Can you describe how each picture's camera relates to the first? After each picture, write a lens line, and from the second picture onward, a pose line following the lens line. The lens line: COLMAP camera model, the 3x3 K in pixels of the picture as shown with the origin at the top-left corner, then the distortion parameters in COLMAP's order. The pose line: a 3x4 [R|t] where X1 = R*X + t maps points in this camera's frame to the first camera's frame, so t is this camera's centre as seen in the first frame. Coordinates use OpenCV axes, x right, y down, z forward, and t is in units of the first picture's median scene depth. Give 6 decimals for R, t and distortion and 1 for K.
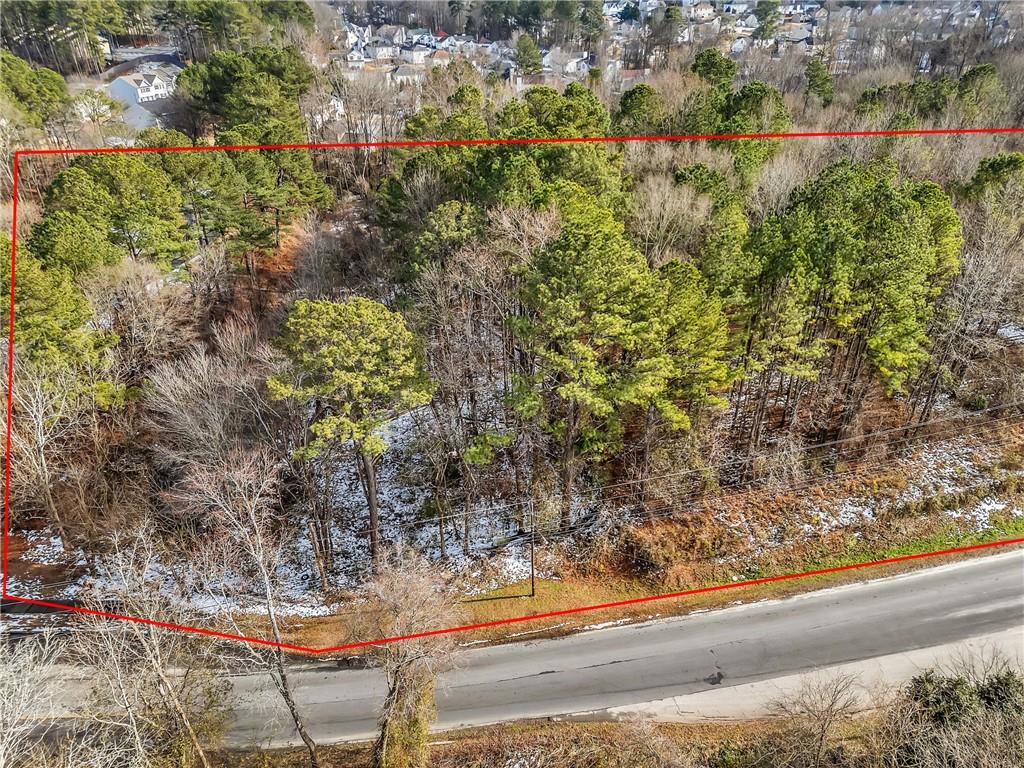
lens RADIAL K [[883.9, 0, 512.0], [0, 883.9, 384.0], [0, 0, 1]] dist [0.118826, -0.100994]
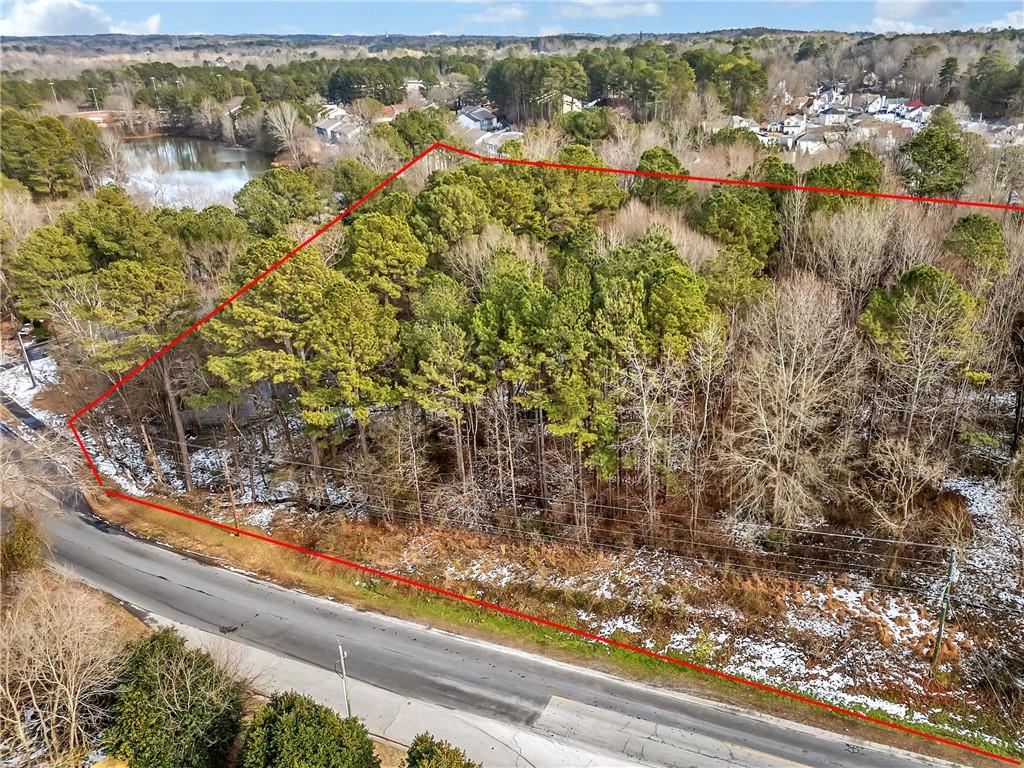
lens RADIAL K [[883.9, 0, 512.0], [0, 883.9, 384.0], [0, 0, 1]] dist [0.118826, -0.100994]
pose [[0.762060, 0.230485, -0.605096, 1.047517], [-0.270618, 0.962343, 0.025745, -0.098942], [0.588244, 0.144130, 0.795736, 0.225602]]
